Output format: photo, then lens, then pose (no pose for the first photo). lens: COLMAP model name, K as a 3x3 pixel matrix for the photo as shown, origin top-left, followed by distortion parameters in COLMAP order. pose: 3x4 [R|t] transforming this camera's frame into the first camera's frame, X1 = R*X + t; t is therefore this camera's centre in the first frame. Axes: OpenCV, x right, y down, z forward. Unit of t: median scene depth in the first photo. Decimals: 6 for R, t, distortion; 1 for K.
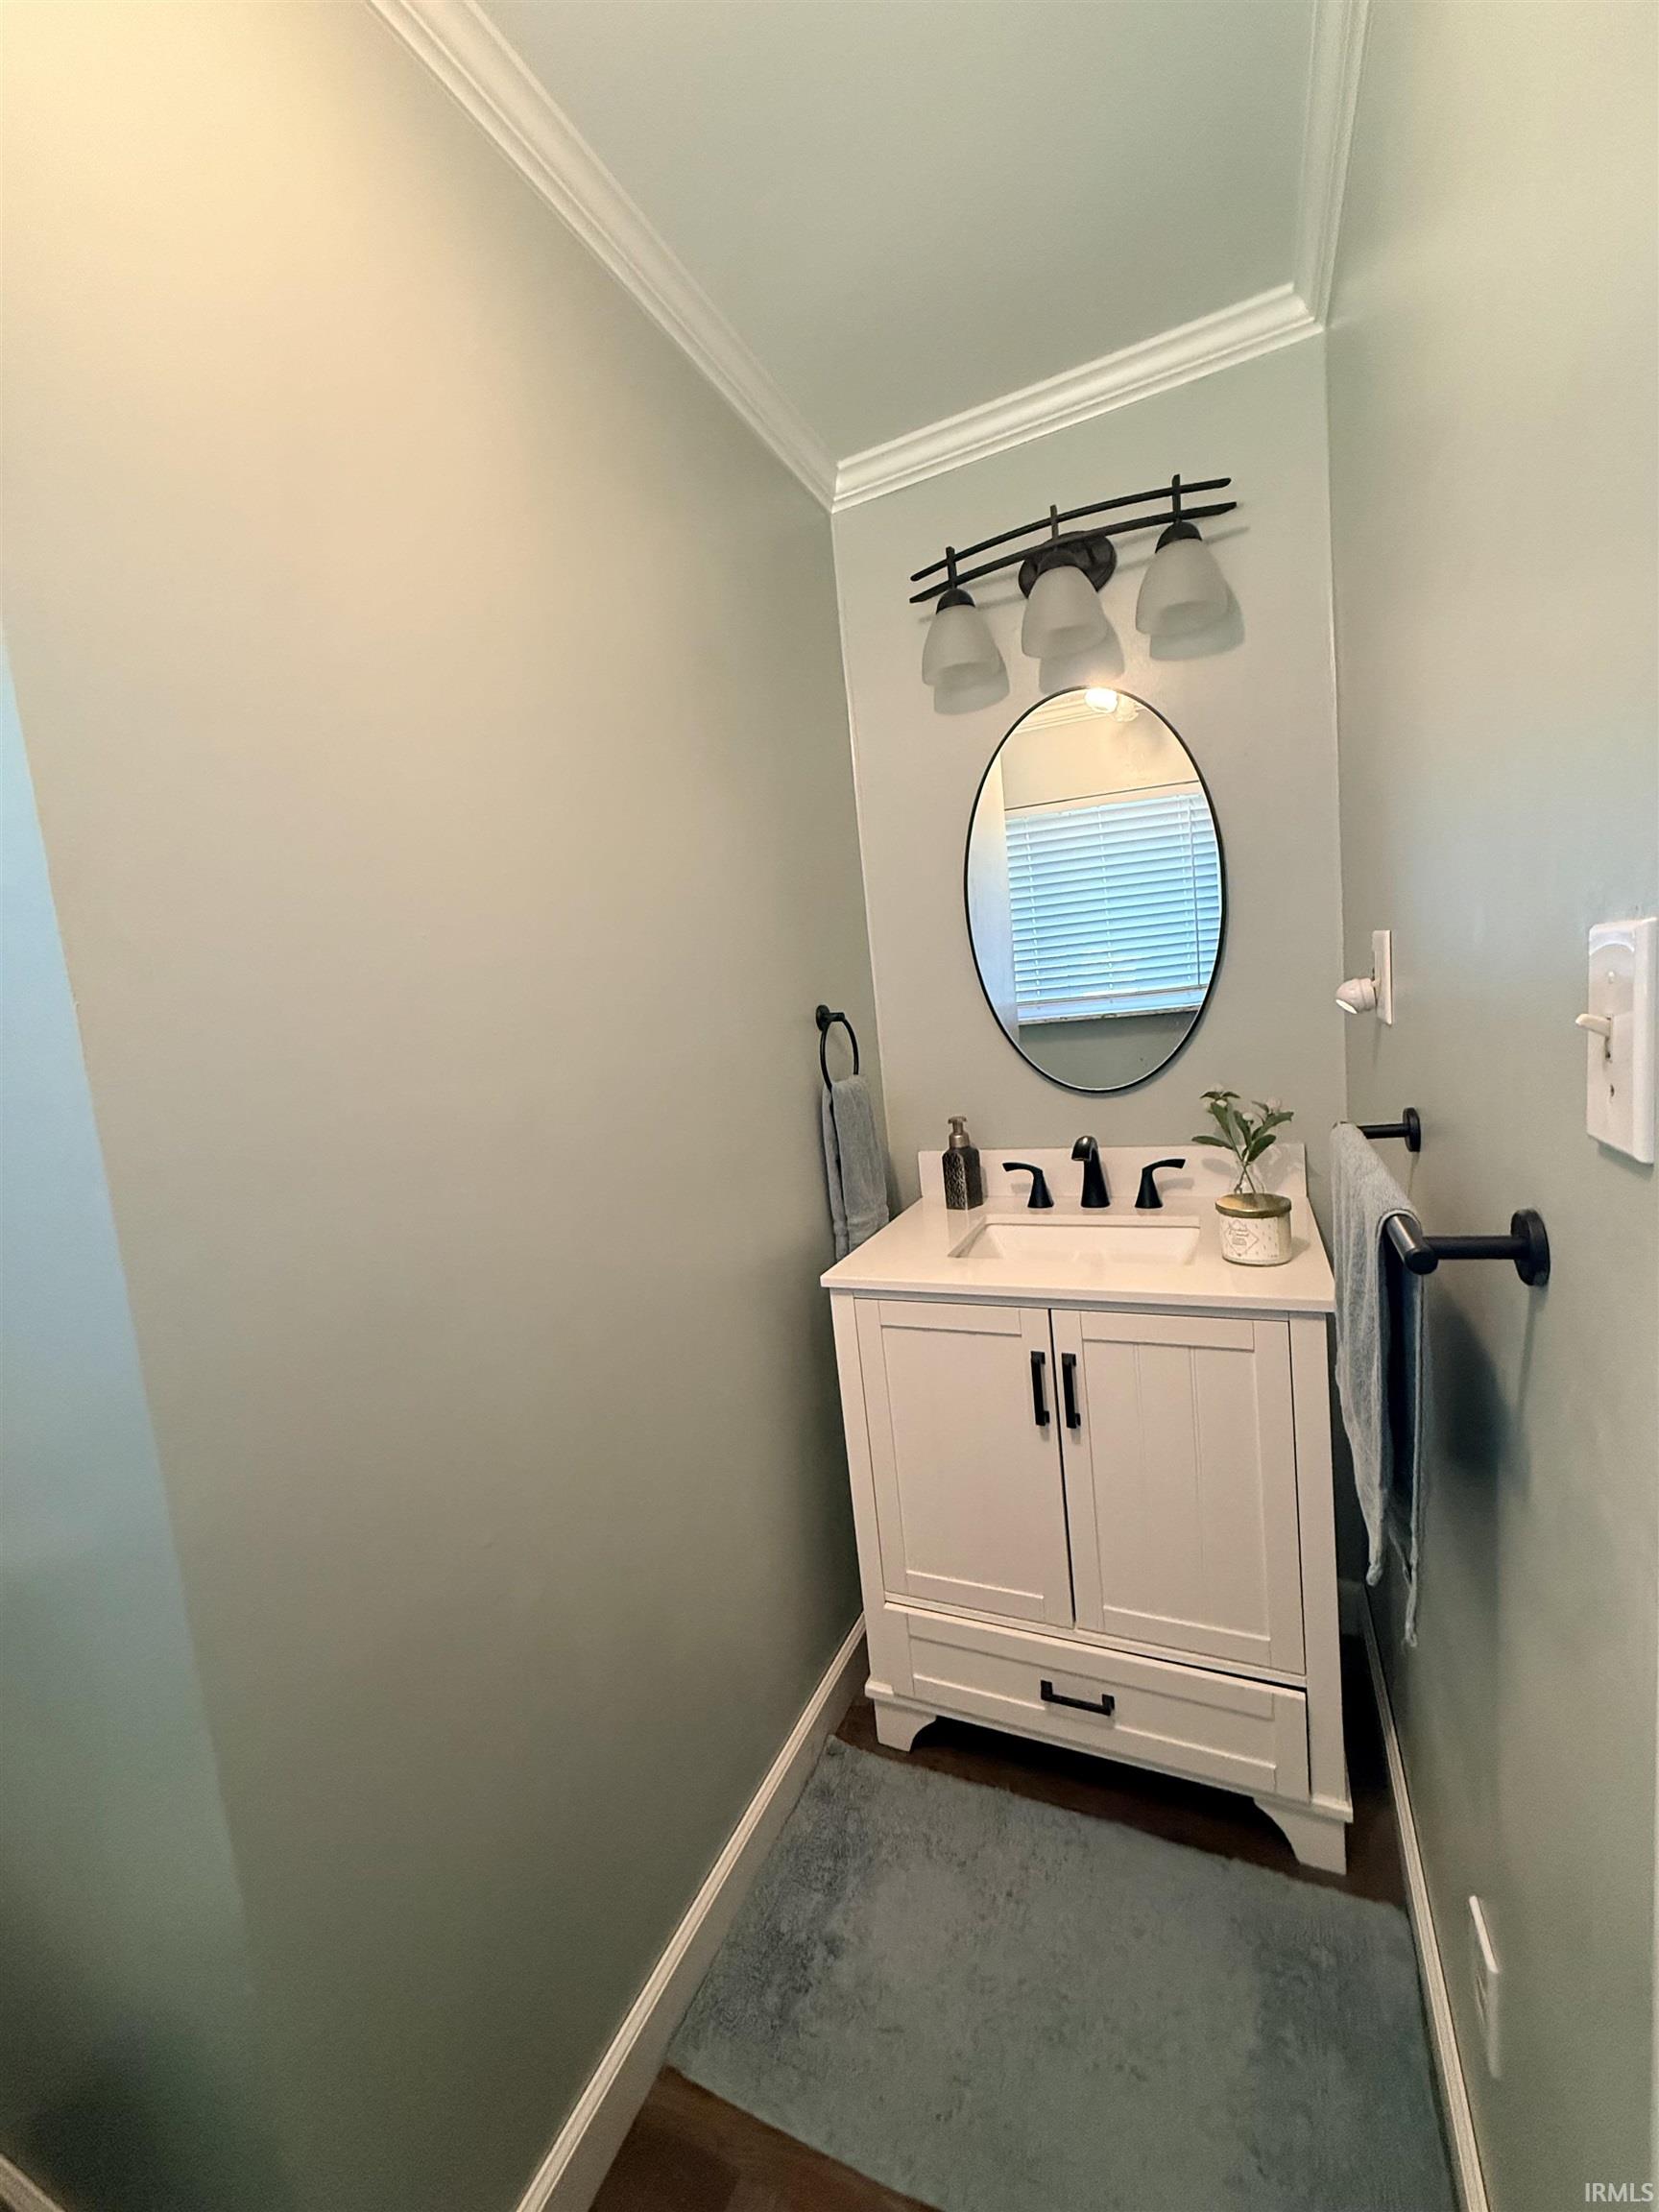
lens RADIAL K [[881.2, 0, 828.8], [0, 881.2, 1101.2], [0, 0, 1]] dist [0.004117, 0.000019]
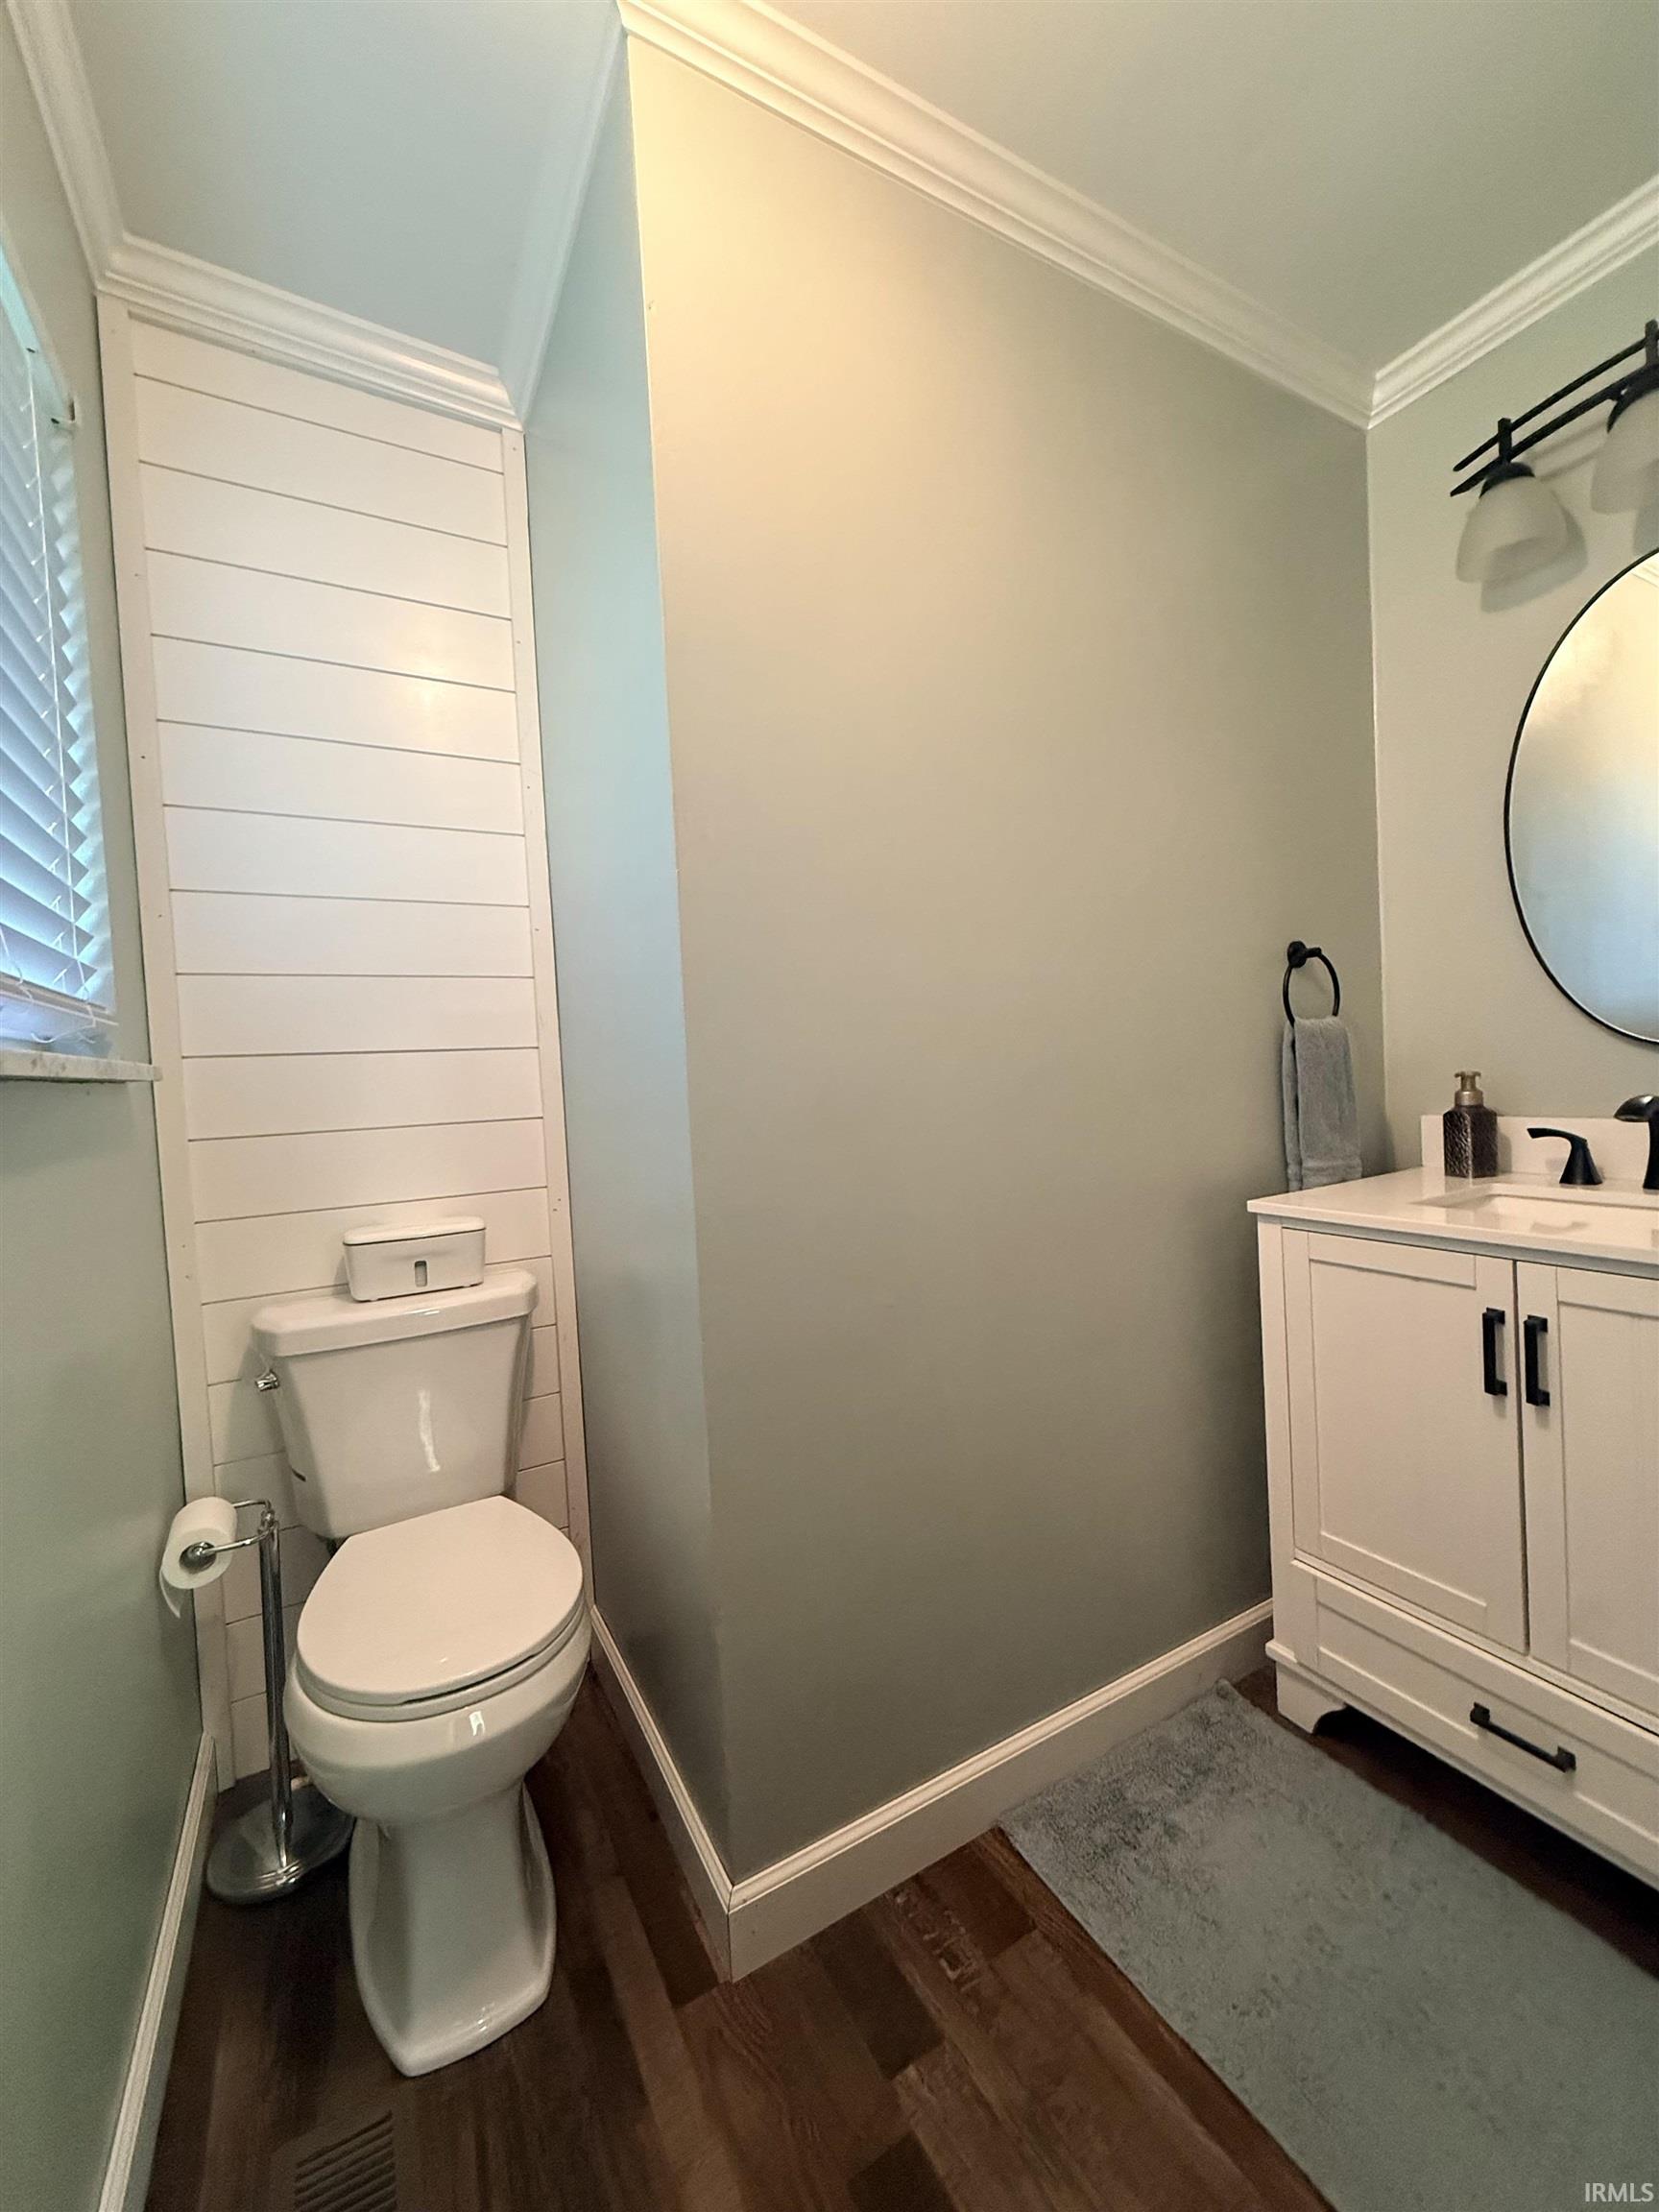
lens RADIAL K [[881.2, 0, 831.9], [0, 881.2, 1101.1], [0, 0, 1]] dist [0.004117, 0.000019]
pose [[0.806919, 0.079122, -0.585338, 0.178313], [-0.095664, 0.995410, 0.002675, 0.124035], [0.582863, 0.053838, 0.810785, -0.081317]]
